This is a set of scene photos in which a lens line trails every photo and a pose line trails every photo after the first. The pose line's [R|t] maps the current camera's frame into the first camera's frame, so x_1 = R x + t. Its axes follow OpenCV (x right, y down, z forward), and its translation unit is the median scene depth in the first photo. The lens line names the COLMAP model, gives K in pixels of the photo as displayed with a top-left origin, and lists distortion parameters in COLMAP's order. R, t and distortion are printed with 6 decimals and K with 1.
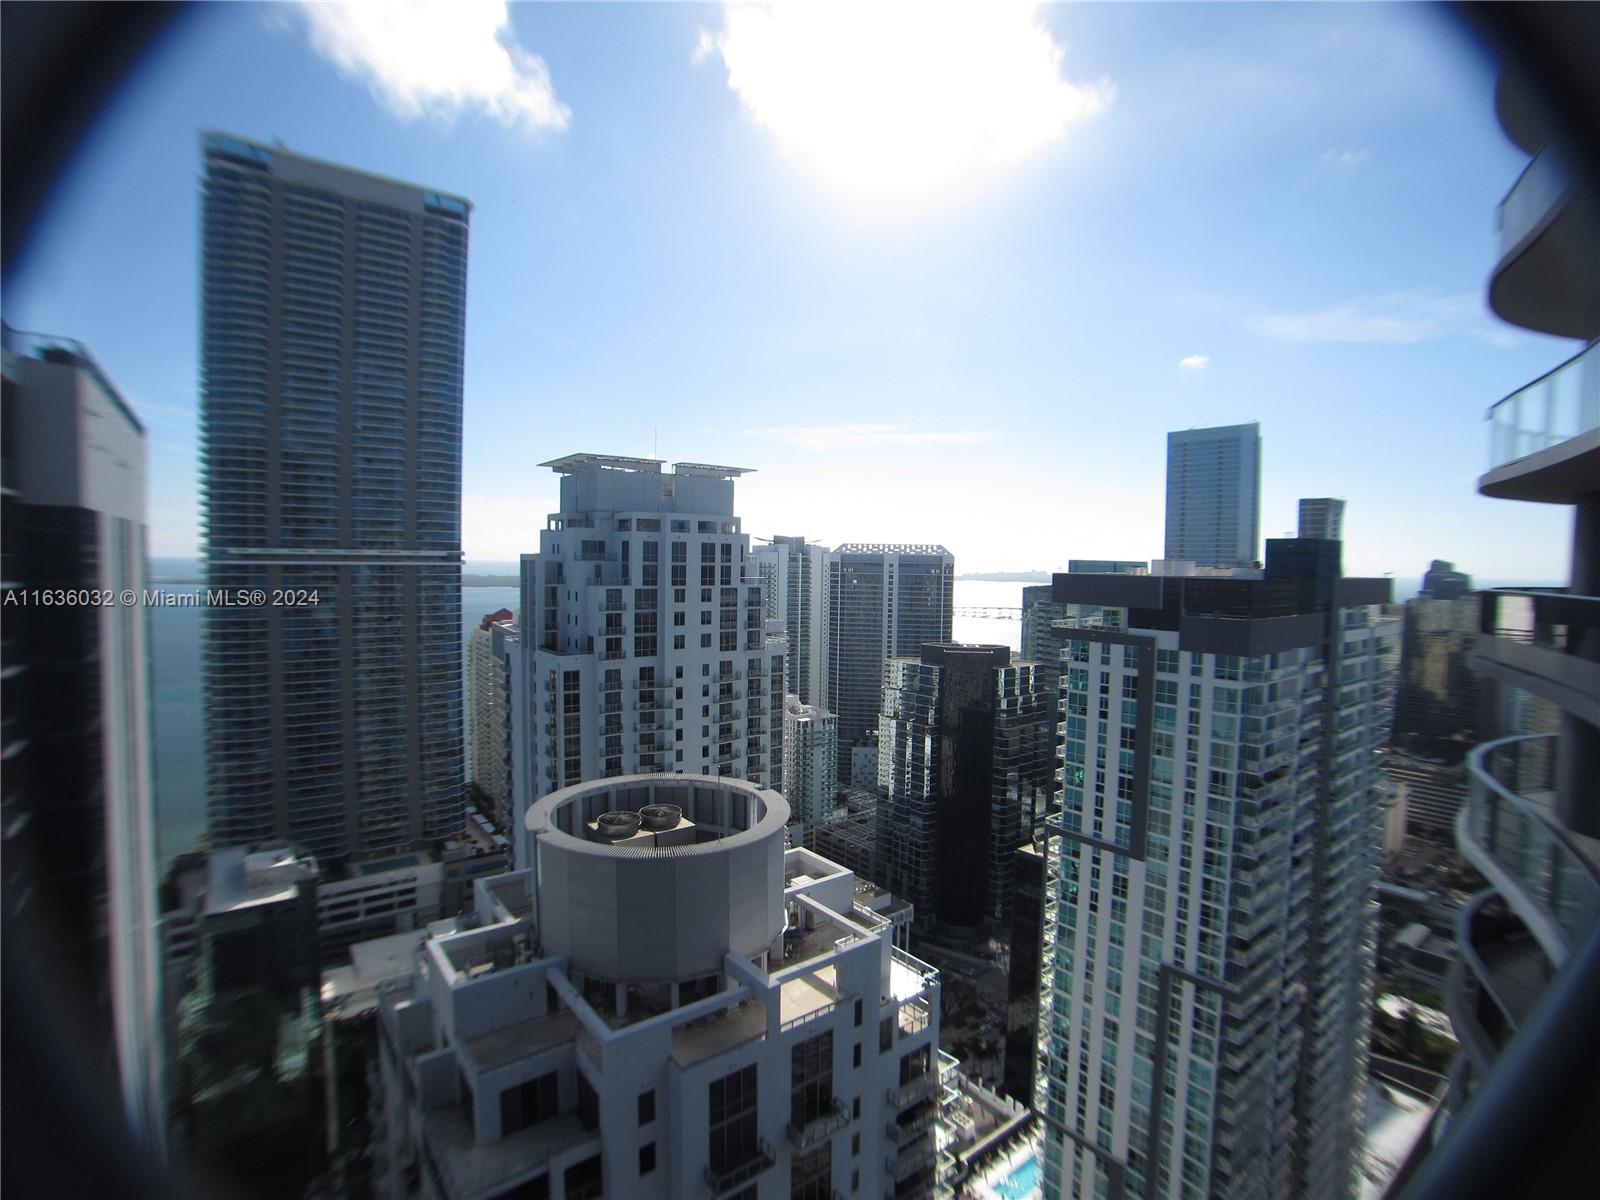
lens RADIAL K [[770.0, 0, 804.9], [0, 770.0, 606.1], [0, 0, 1]] dist [-0.130787, 0.052806]
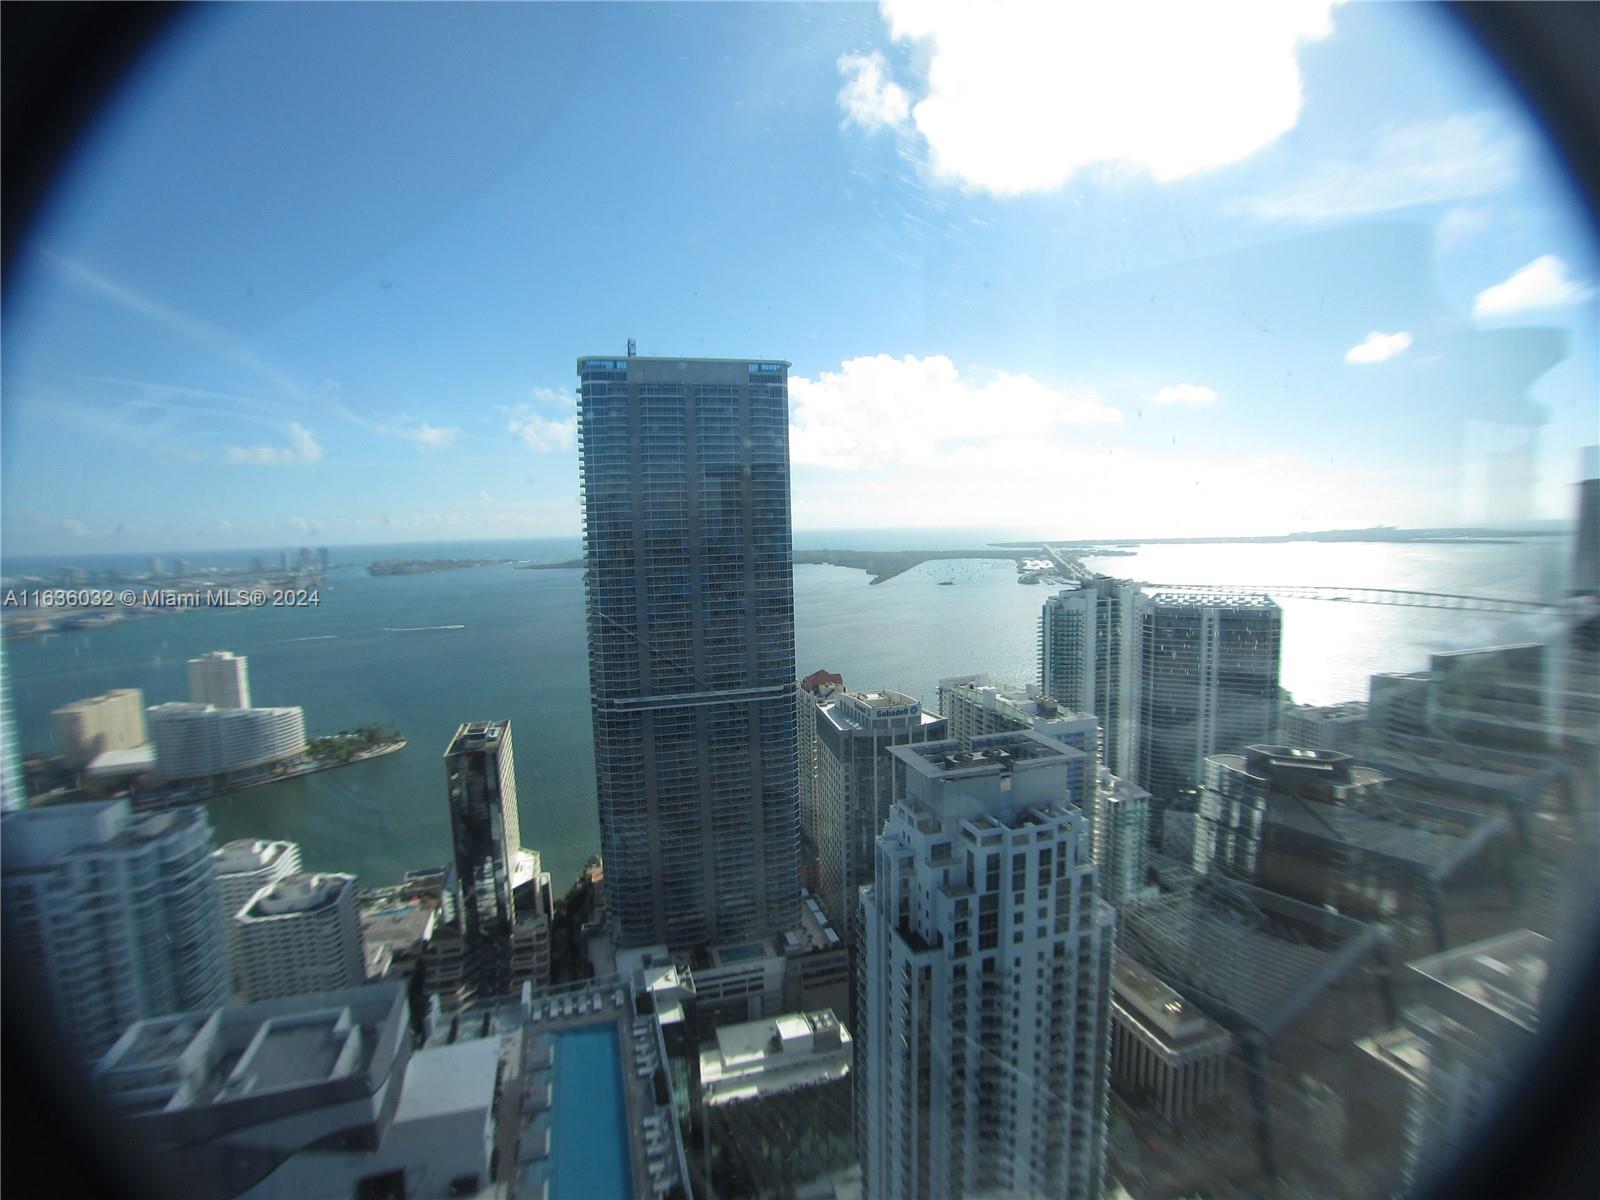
lens RADIAL K [[770.0, 0, 804.9], [0, 770.0, 606.1], [0, 0, 1]] dist [-0.130787, 0.052806]
pose [[0.929375, -0.004094, -0.369115, -0.046113], [0.023621, 0.998549, 0.048399, -0.454472], [0.368382, -0.053700, 0.928123, -0.085363]]
